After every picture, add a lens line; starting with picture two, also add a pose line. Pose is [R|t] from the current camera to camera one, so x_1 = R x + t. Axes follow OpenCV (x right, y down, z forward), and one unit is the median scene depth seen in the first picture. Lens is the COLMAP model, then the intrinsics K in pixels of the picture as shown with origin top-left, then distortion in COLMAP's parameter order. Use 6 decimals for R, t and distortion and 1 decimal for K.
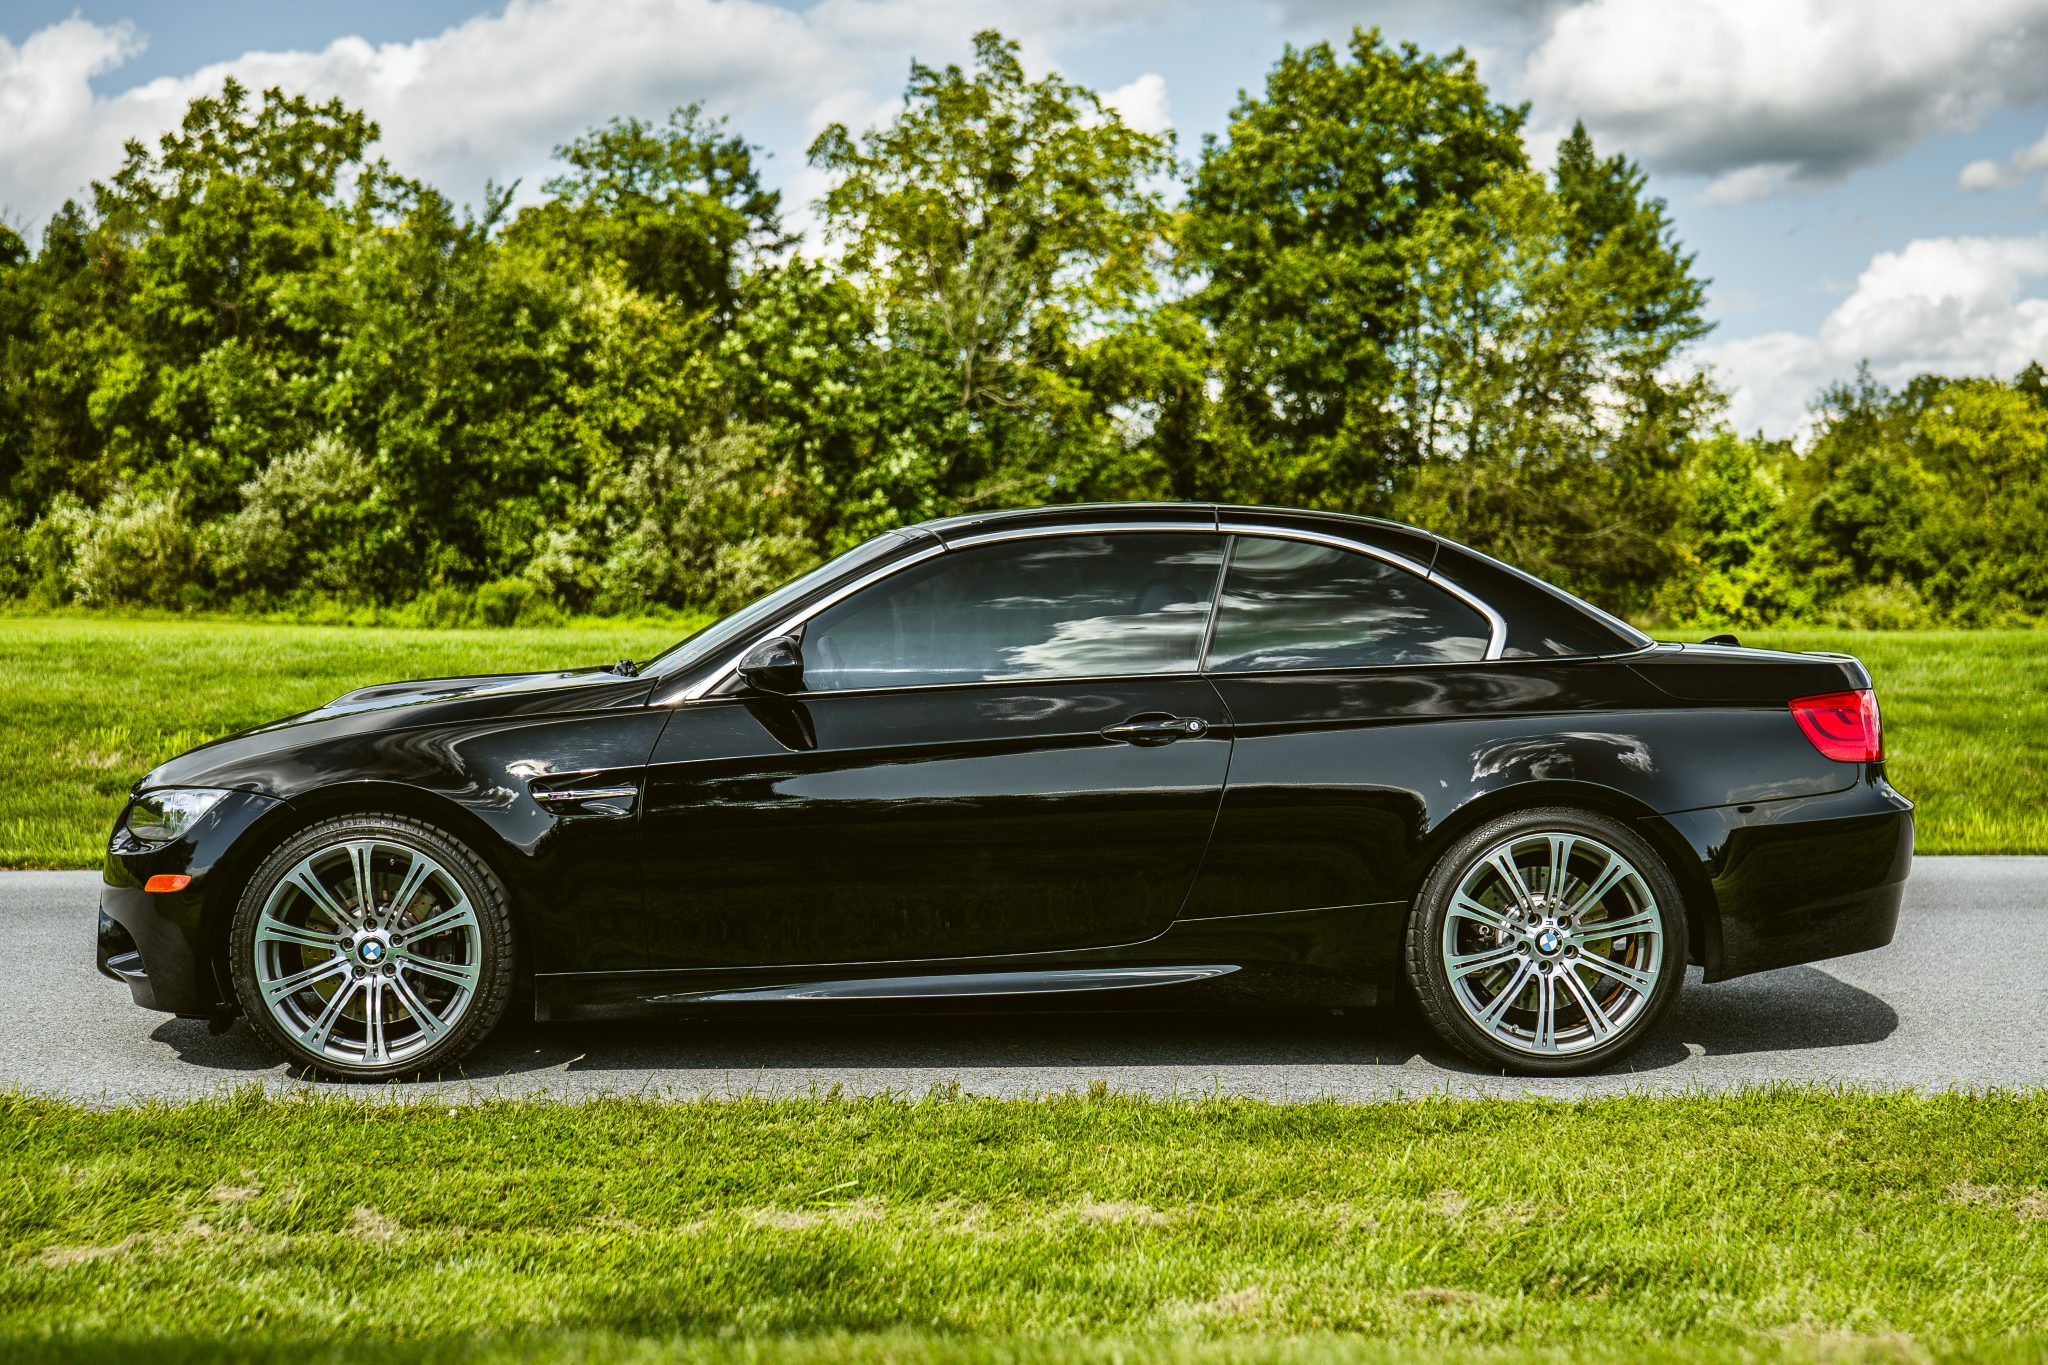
lens RADIAL K [[2808.2, 0, 1032.5], [0, 2808.2, 671.7], [0, 0, 1]] dist [0.005347, 0.000000]
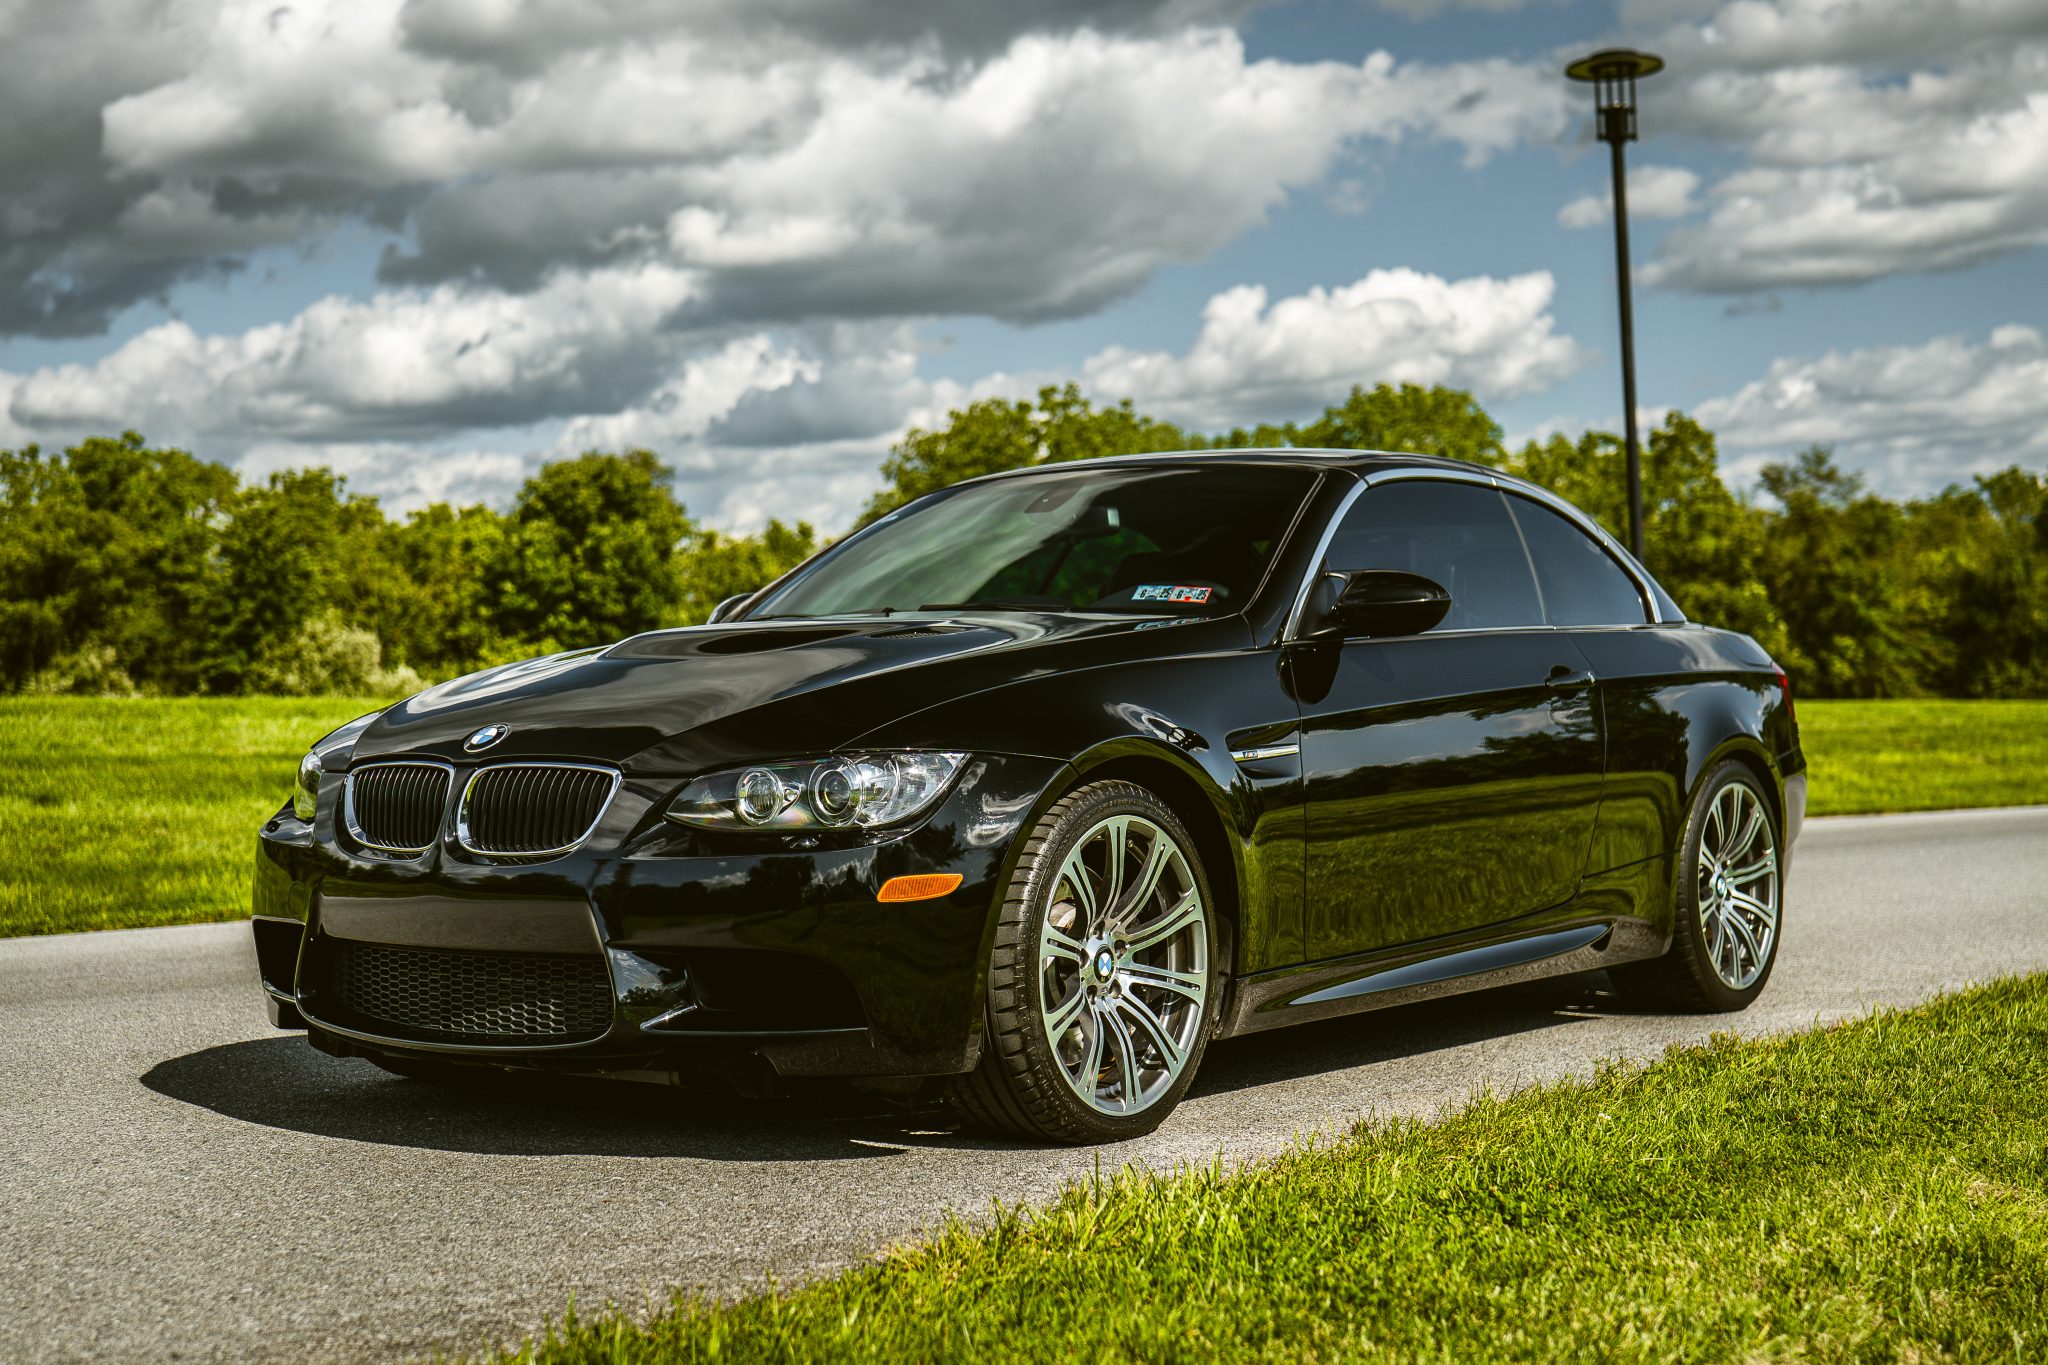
lens RADIAL K [[2808.2, 0, 1021.7], [0, 2808.2, 698.1], [0, 0, 1]] dist [0.005347, 0.000000]
pose [[0.623023, 0.007041, 0.782172, -0.823212], [0.016904, 0.999605, -0.022463, 0.043936], [-0.782021, 0.027217, 0.622658, 0.538230]]
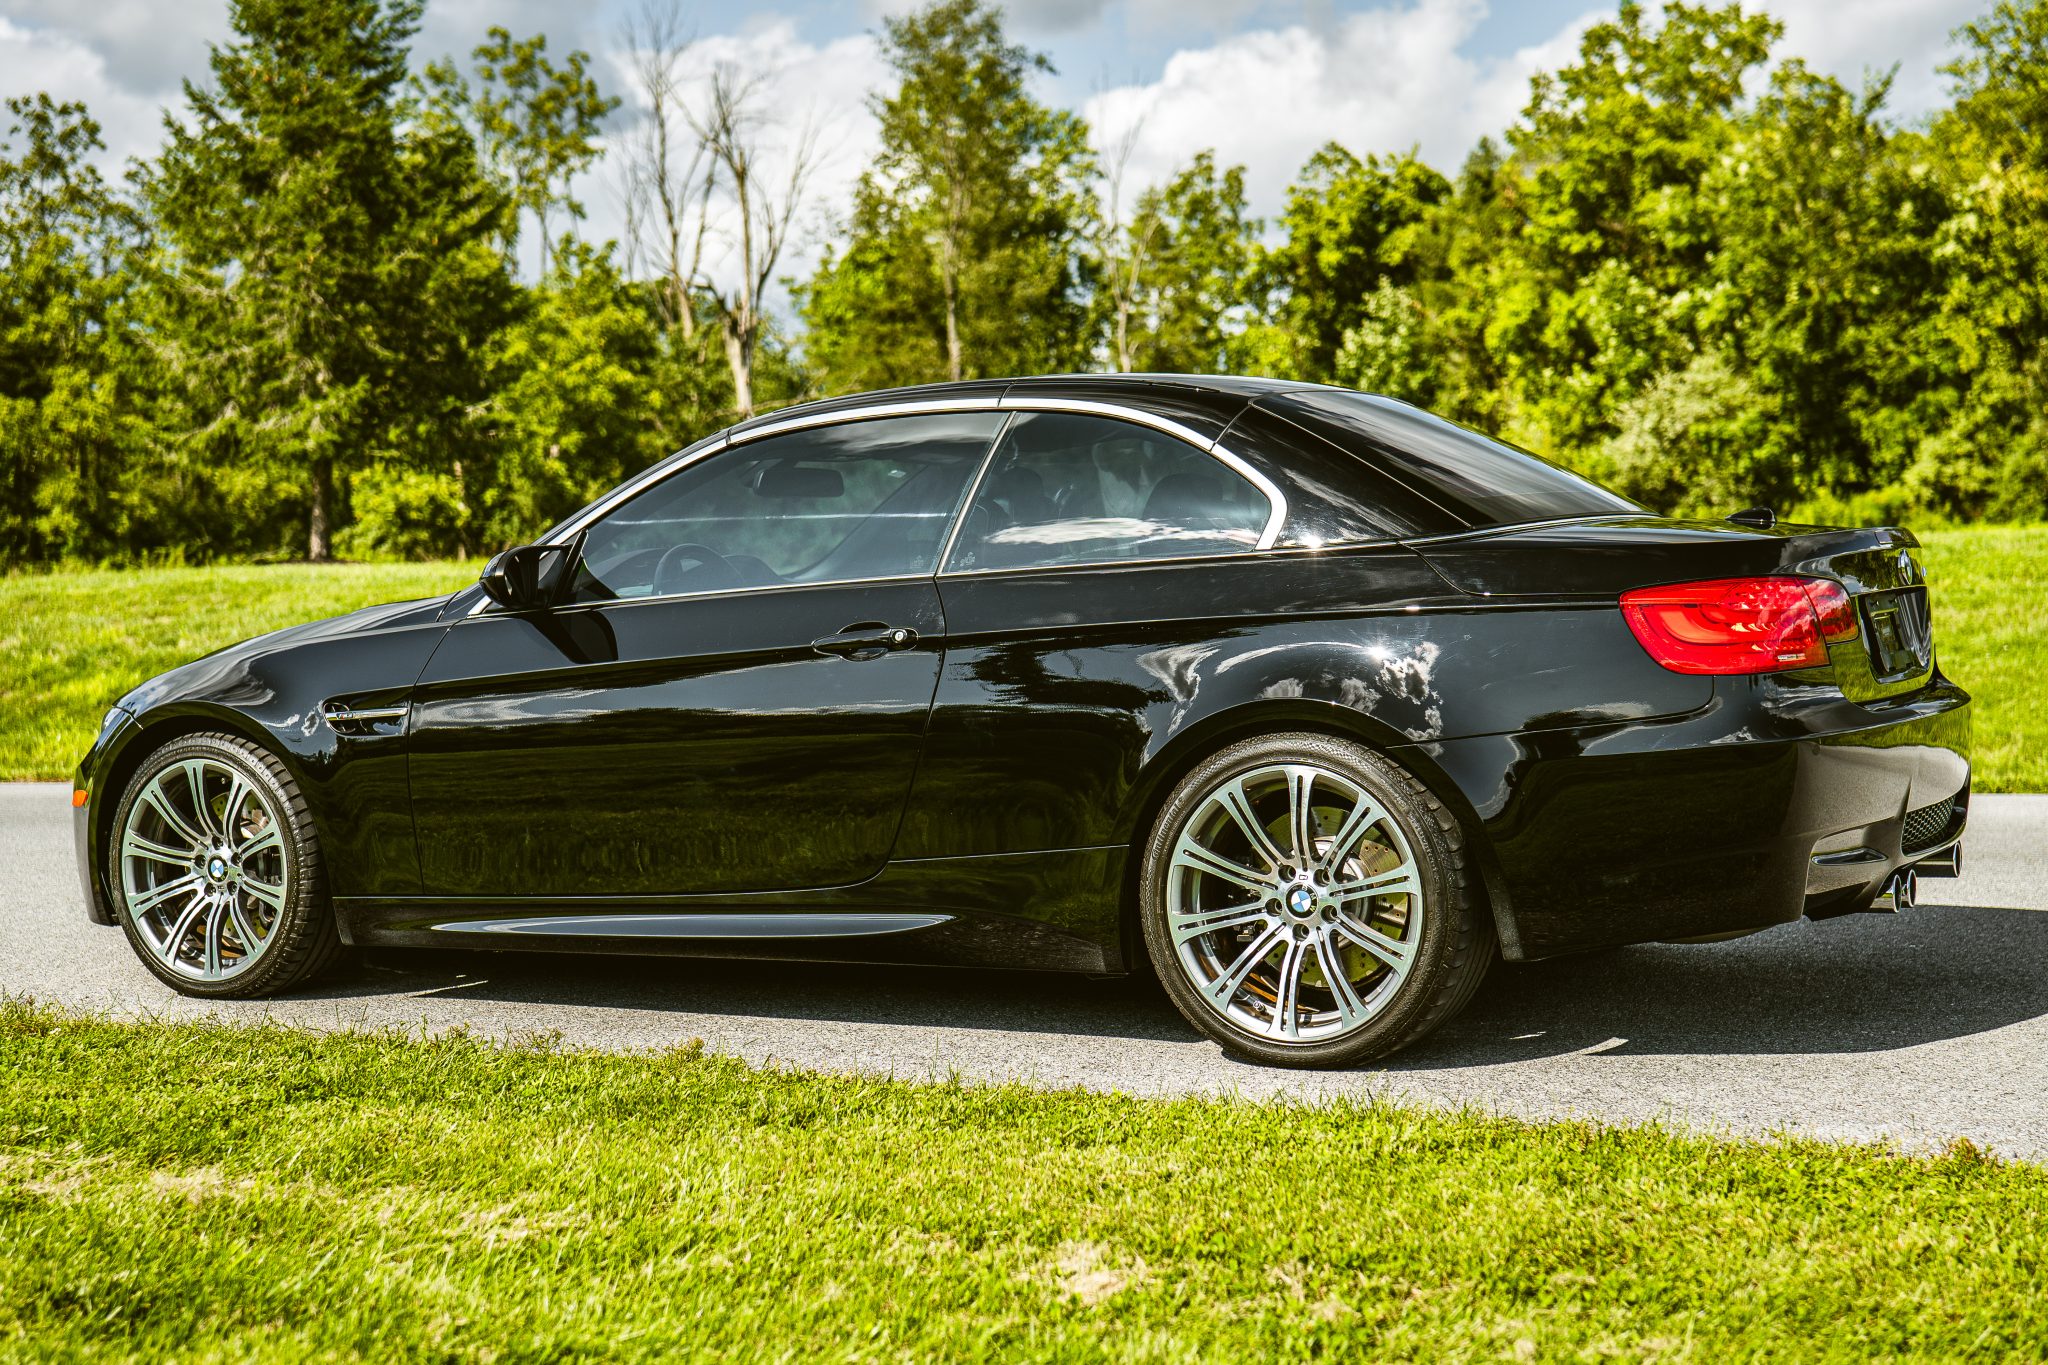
lens RADIAL K [[2808.2, 0, 1036.3], [0, 2808.2, 686.1], [0, 0, 1]] dist [0.005347, 0.000000]
pose [[0.860983, -0.003578, -0.508622, 0.525450], [0.020739, 0.999391, 0.028075, 0.011069], [0.508211, -0.034721, 0.860532, 0.275957]]
